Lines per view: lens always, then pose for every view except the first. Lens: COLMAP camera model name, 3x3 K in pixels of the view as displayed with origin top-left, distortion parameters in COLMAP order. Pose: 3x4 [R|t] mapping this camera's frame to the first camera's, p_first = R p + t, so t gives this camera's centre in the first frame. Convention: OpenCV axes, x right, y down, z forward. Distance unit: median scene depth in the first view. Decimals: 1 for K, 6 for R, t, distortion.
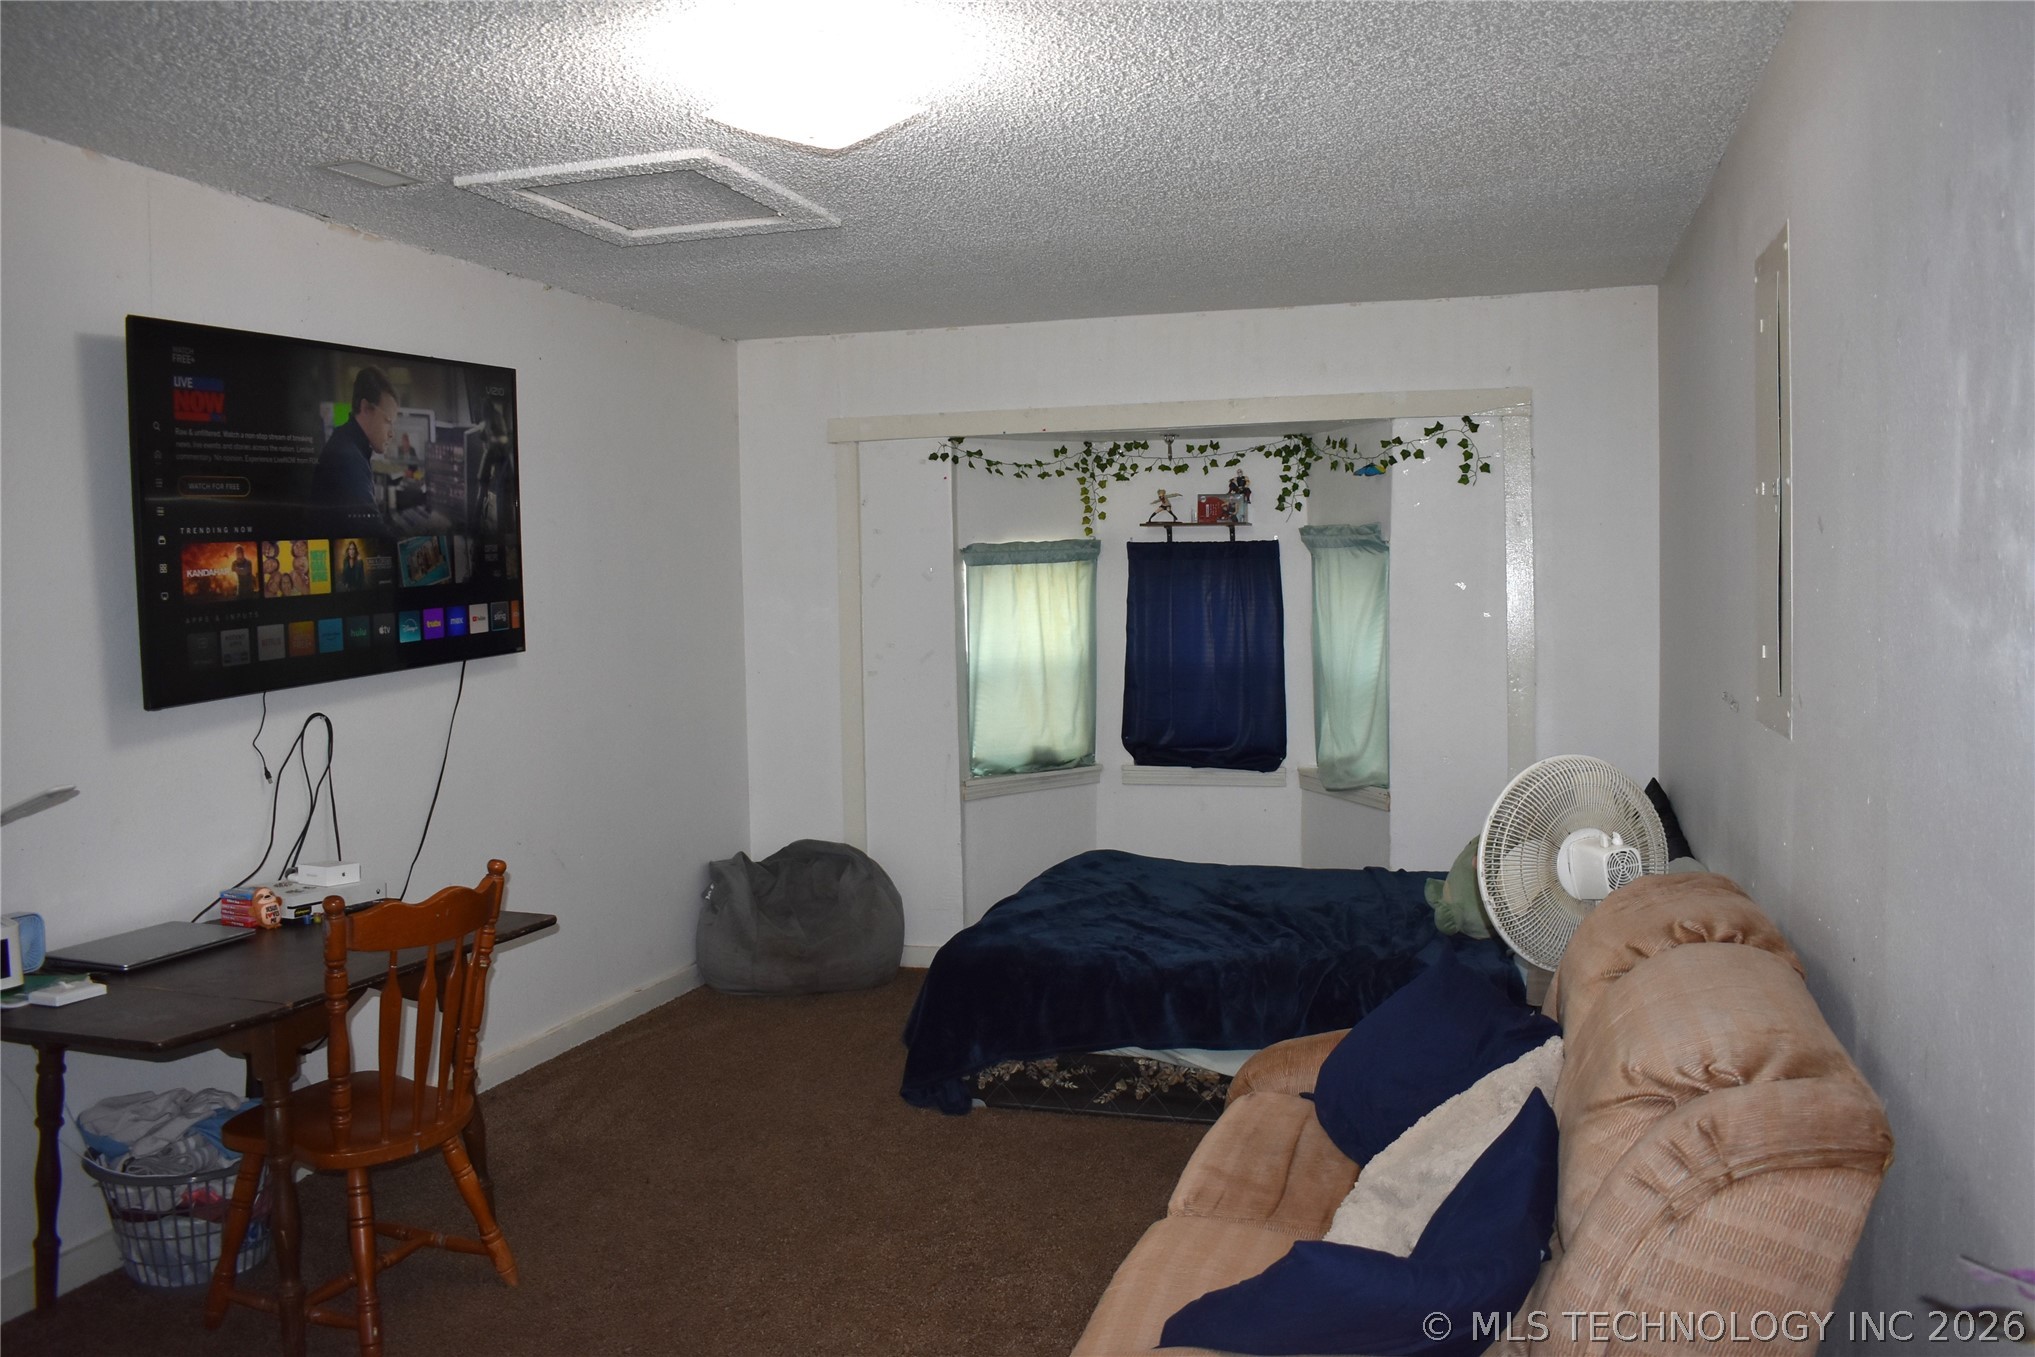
lens RADIAL K [[1593.0, 0, 1013.2], [0, 1593.0, 674.8], [0, 0, 1]] dist [-0.091695, 0.014602]
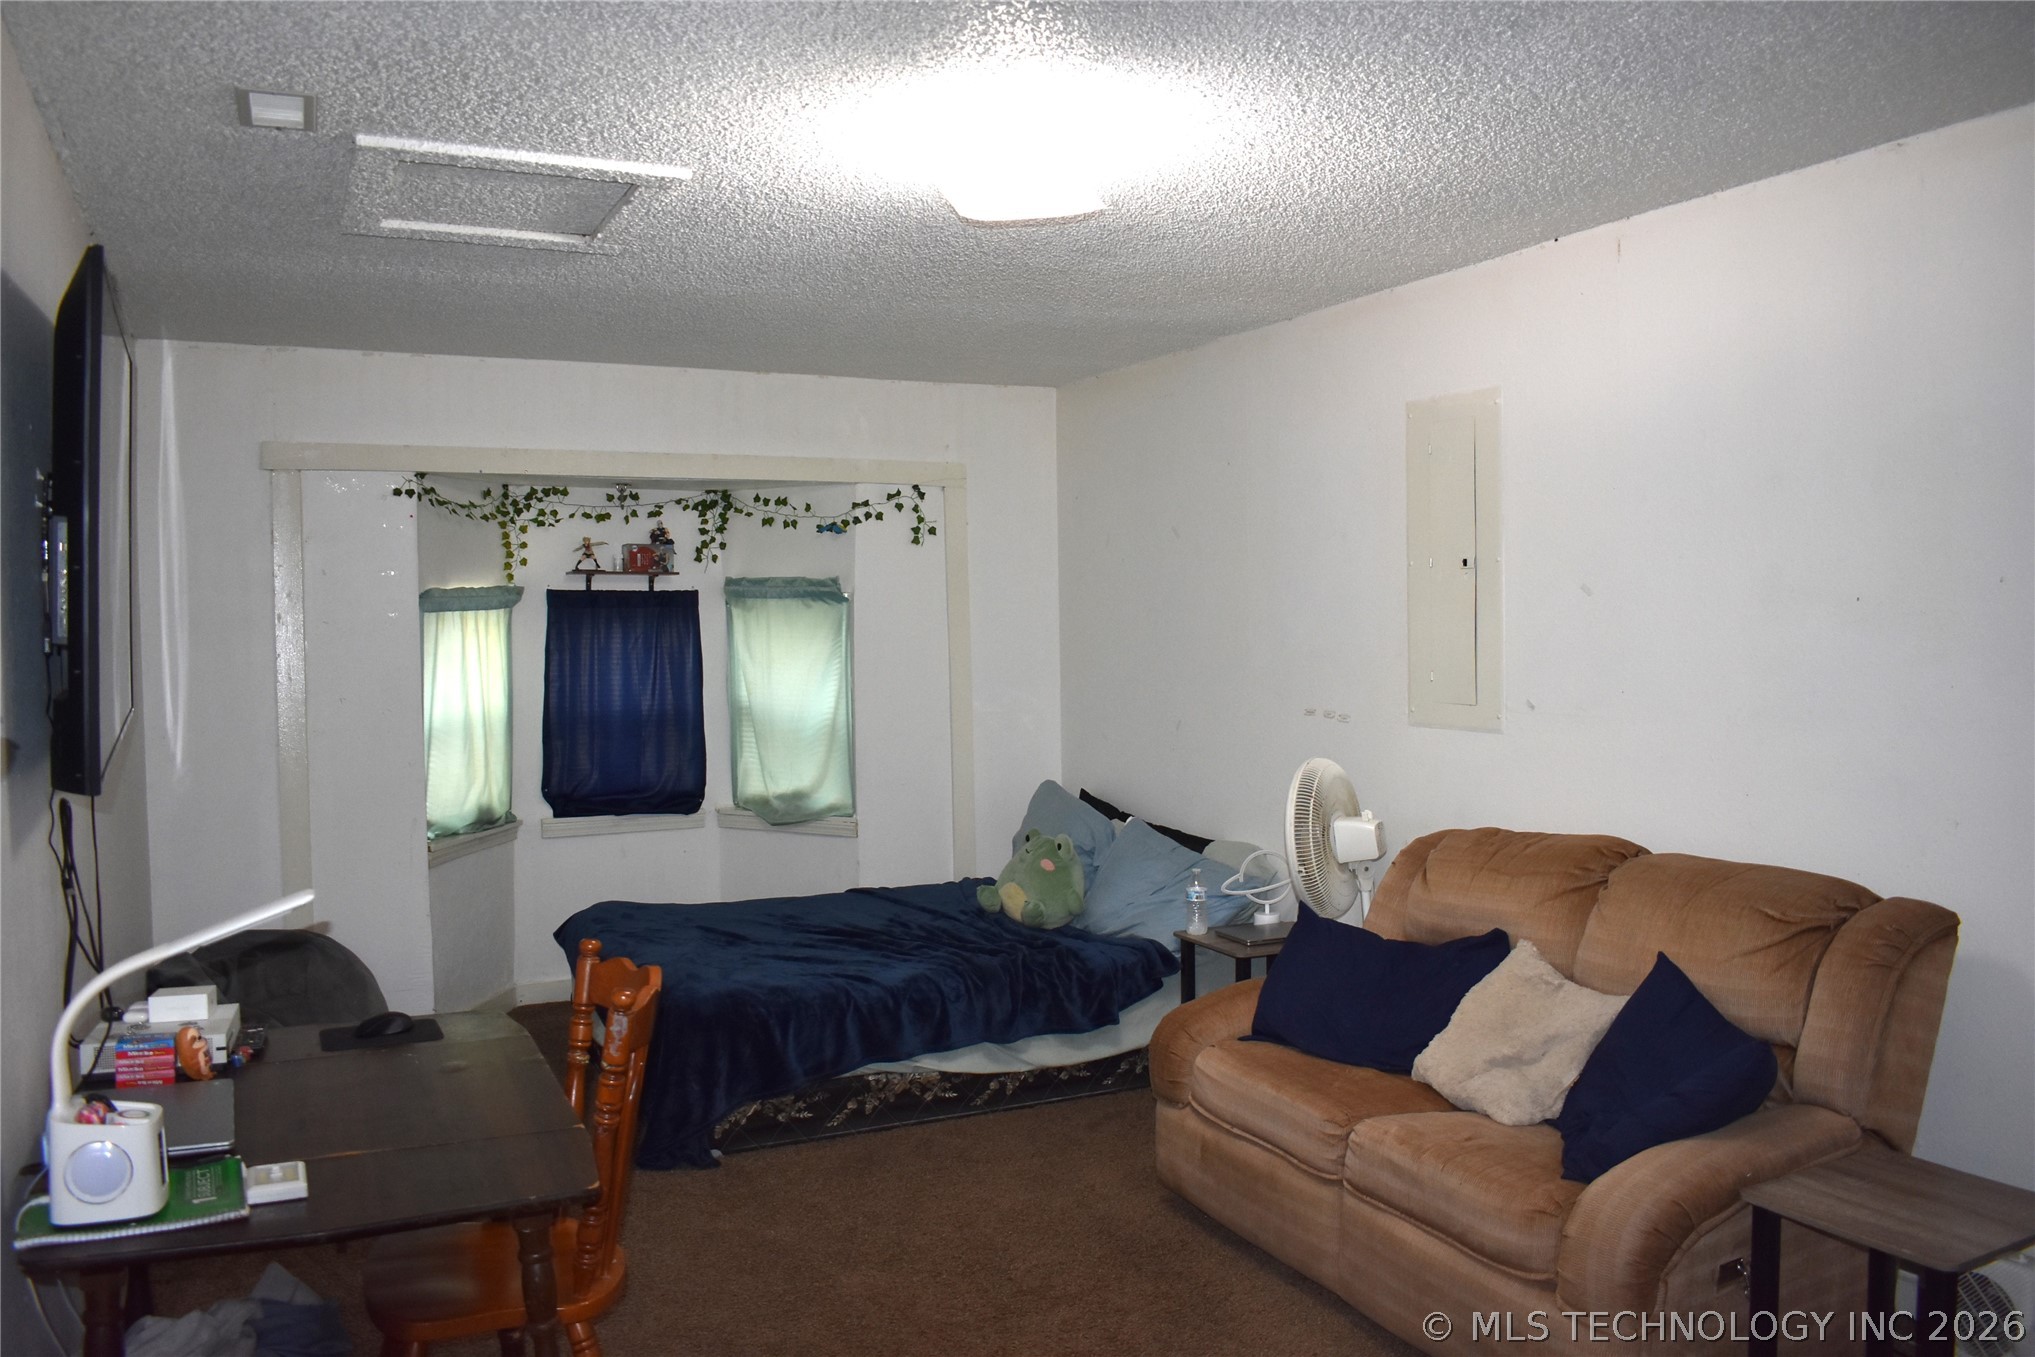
lens RADIAL K [[1593.0, 0, 1012.1], [0, 1593.0, 680.0], [0, 0, 1]] dist [-0.091695, 0.014602]
pose [[0.725495, -0.018250, 0.687985, -0.403013], [0.038840, 0.999141, -0.014454, -0.002804], [-0.687130, 0.037208, 0.725581, 0.105313]]
